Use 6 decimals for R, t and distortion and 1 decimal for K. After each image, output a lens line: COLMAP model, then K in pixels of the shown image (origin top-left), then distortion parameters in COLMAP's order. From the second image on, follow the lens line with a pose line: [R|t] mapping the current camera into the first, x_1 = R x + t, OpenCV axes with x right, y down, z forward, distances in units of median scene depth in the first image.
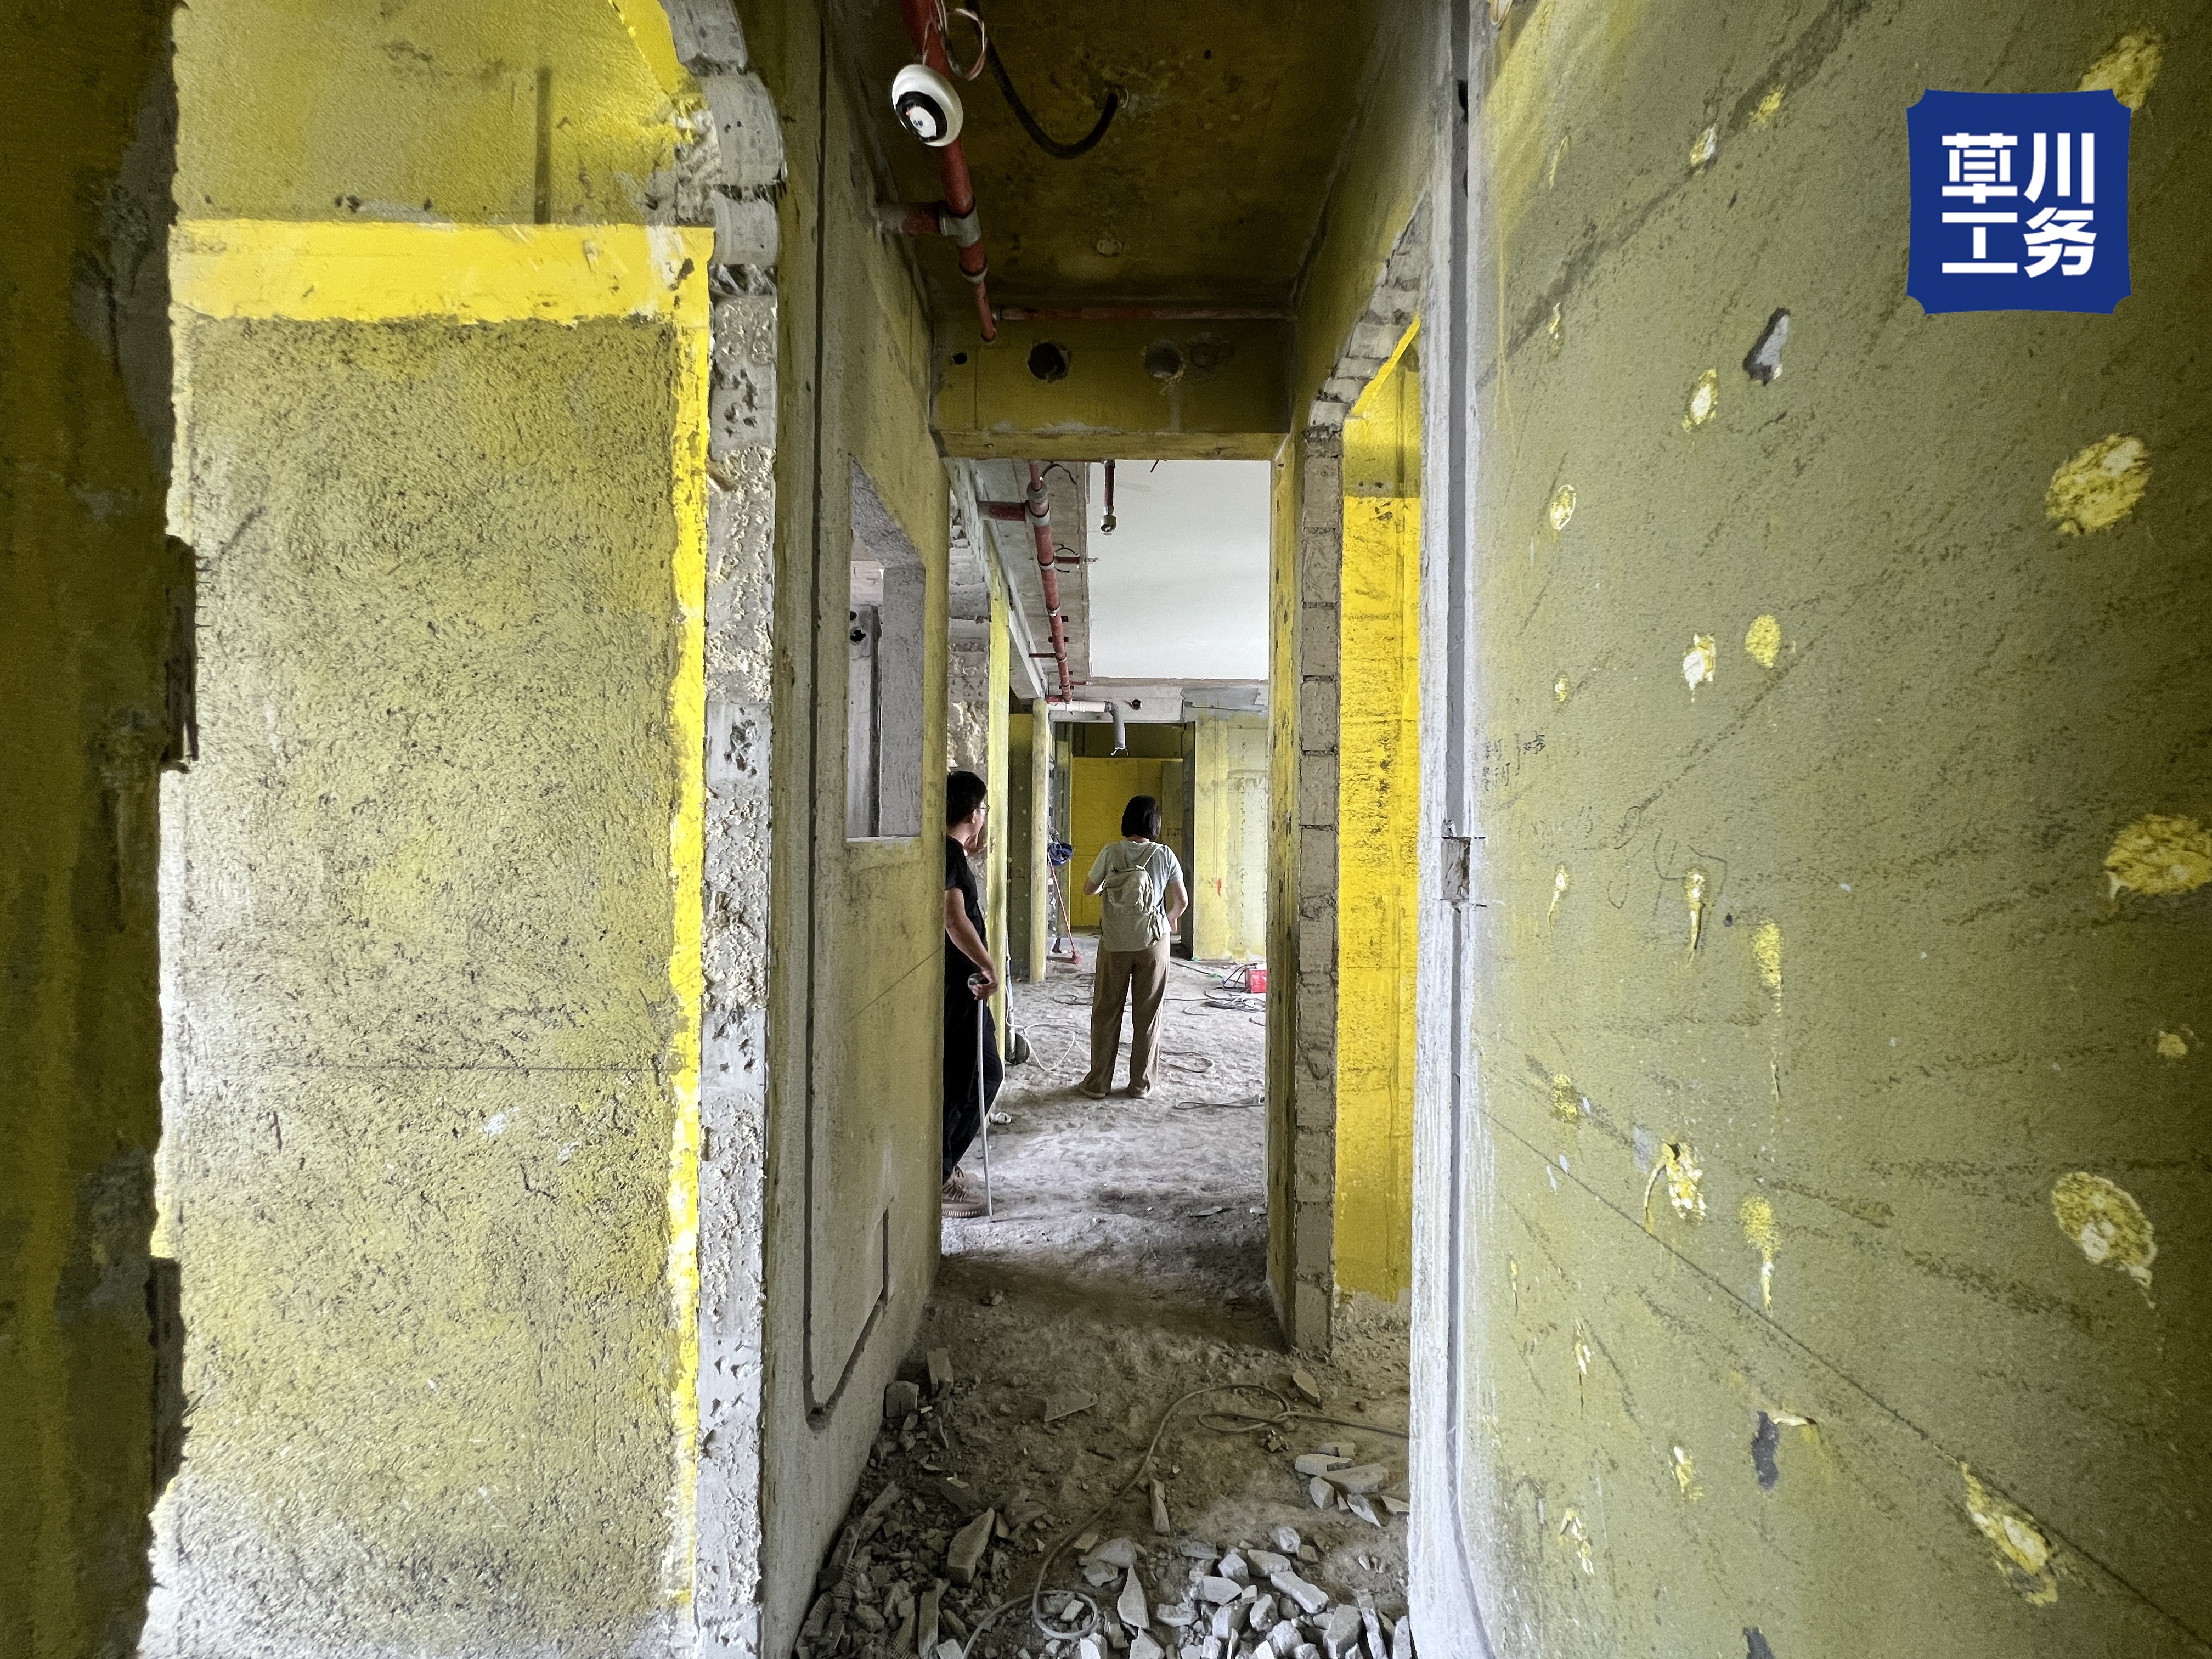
lens RADIAL K [[886.4, 0, 1105.8], [0, 886.4, 832.9], [0, 0, 1]] dist [-0.006303, 0.001946]
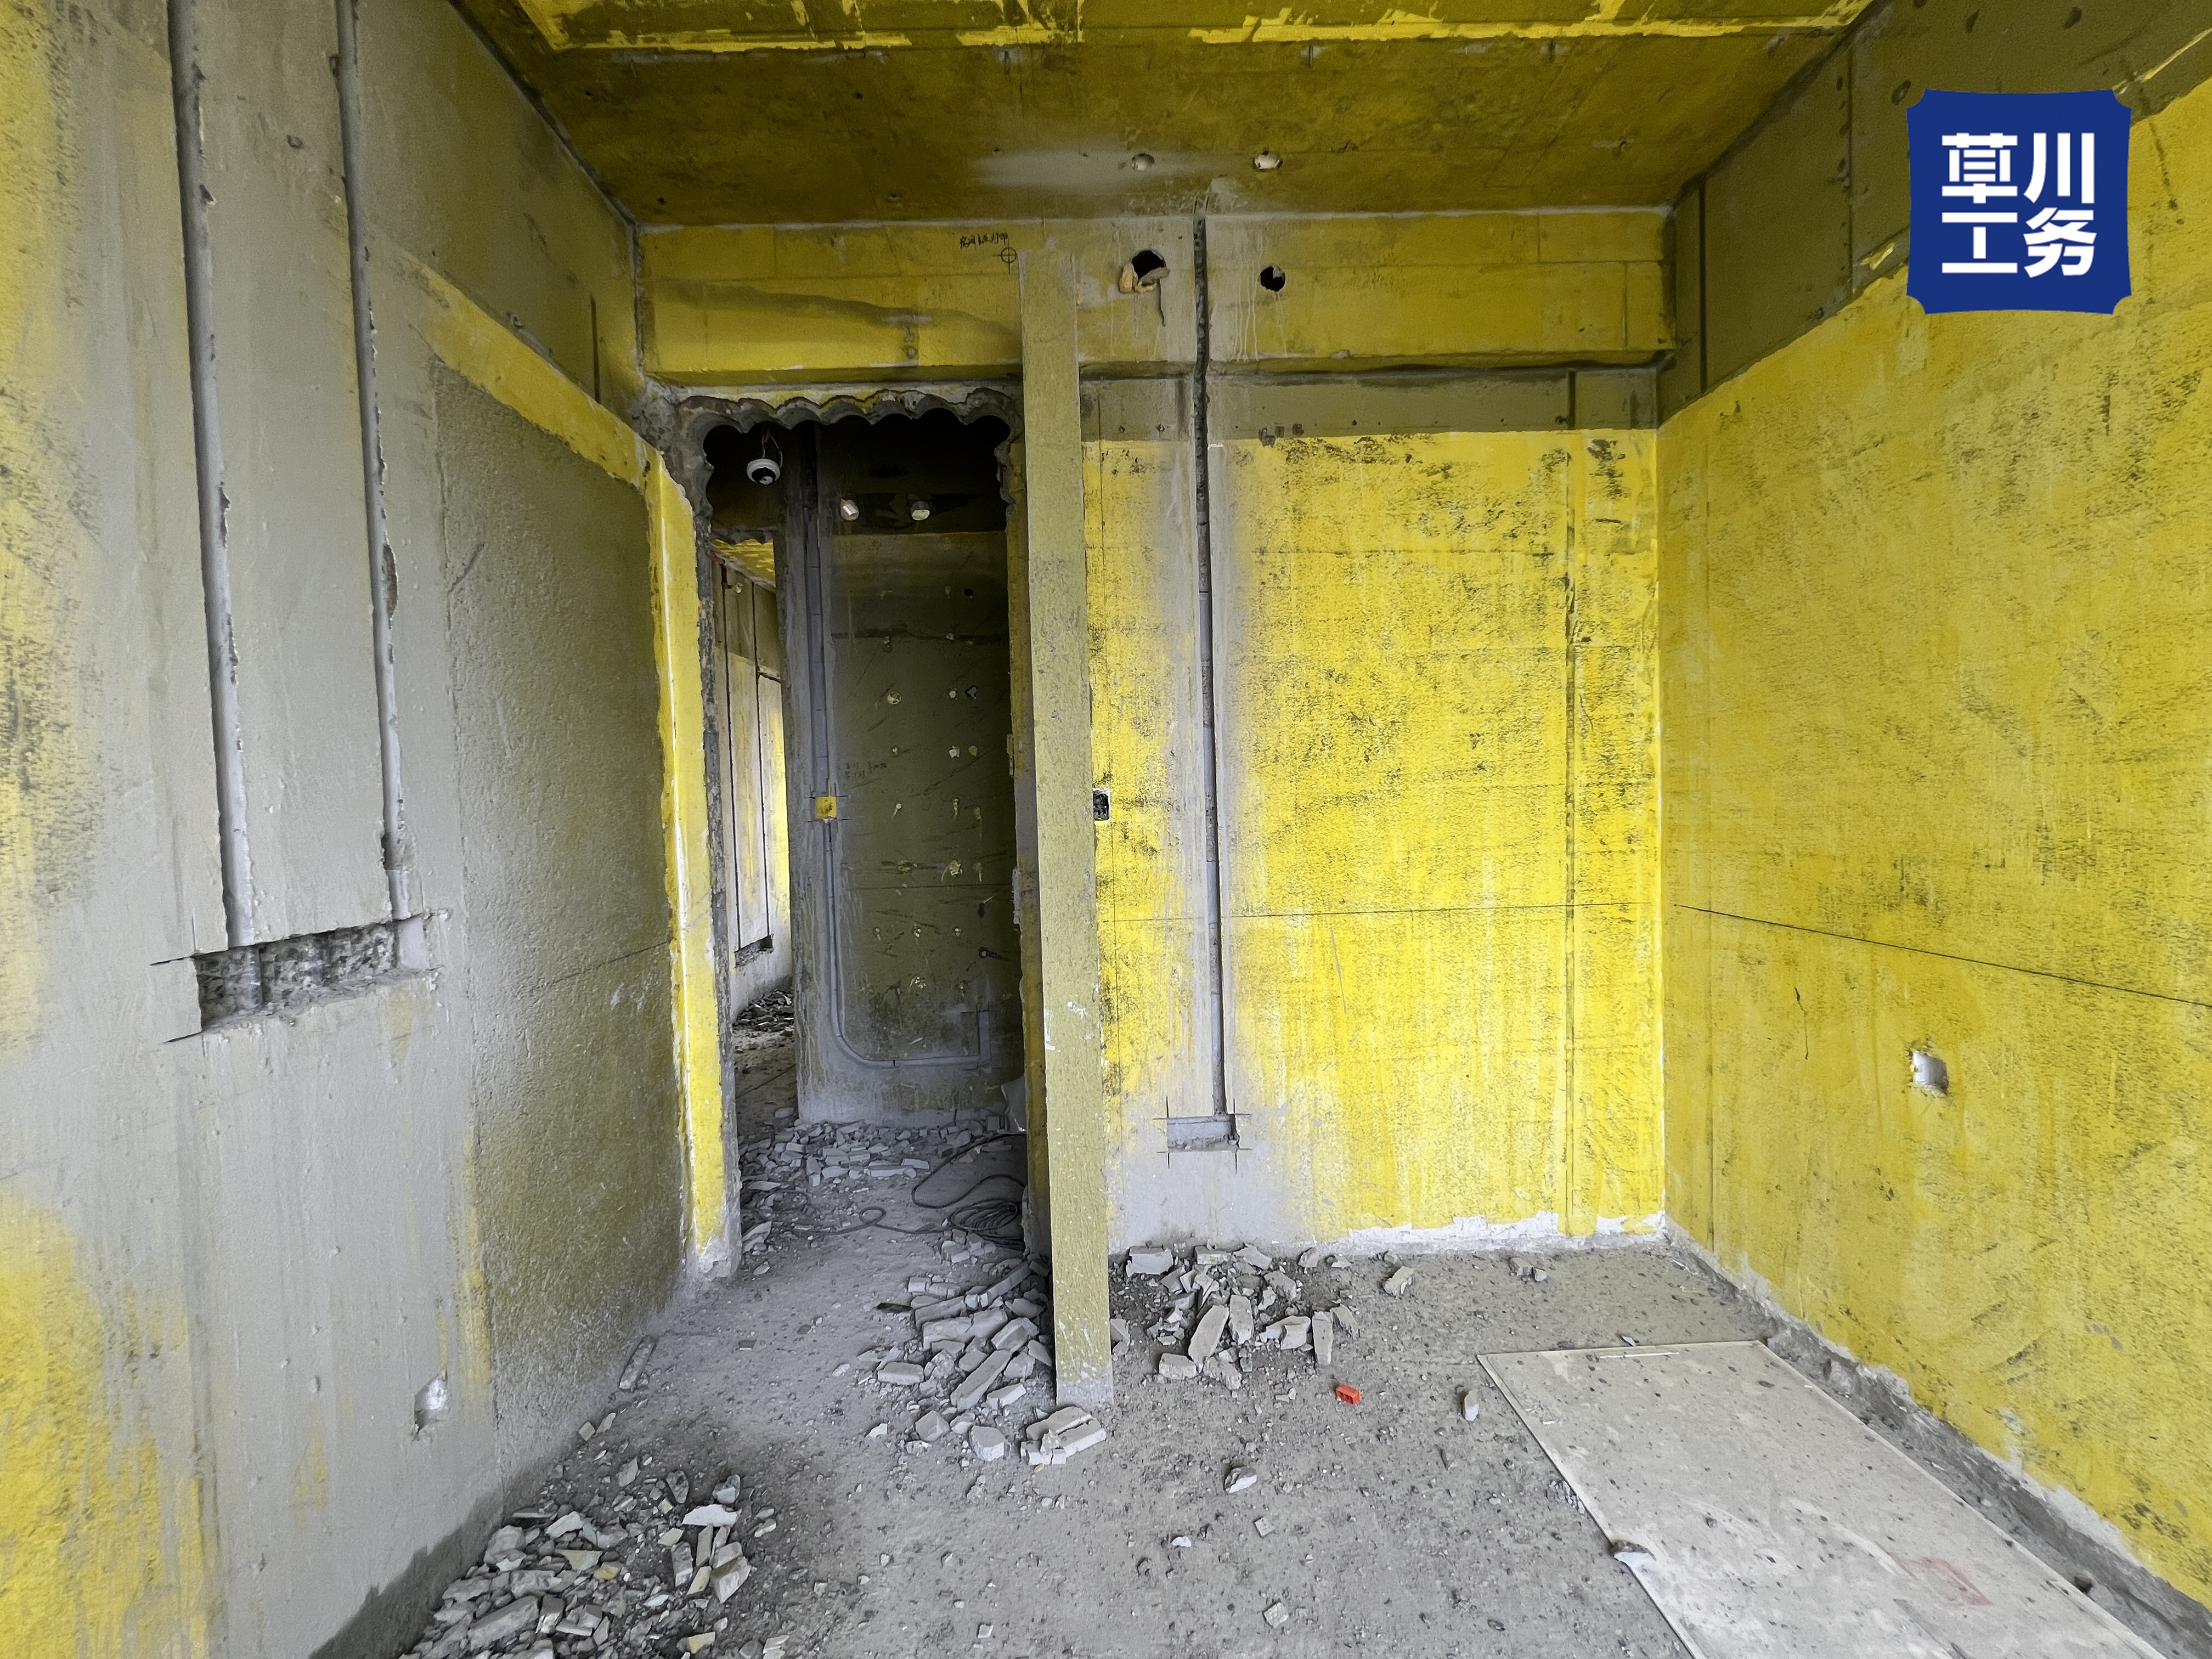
lens RADIAL K [[886.4, 0, 1104.7], [0, 886.4, 821.9], [0, 0, 1]] dist [-0.006303, 0.001946]
pose [[-0.004266, -0.042192, 0.999100, -2.207568], [0.024906, 0.998795, 0.042285, -0.005044], [-0.999681, 0.025064, -0.003210, 0.146527]]
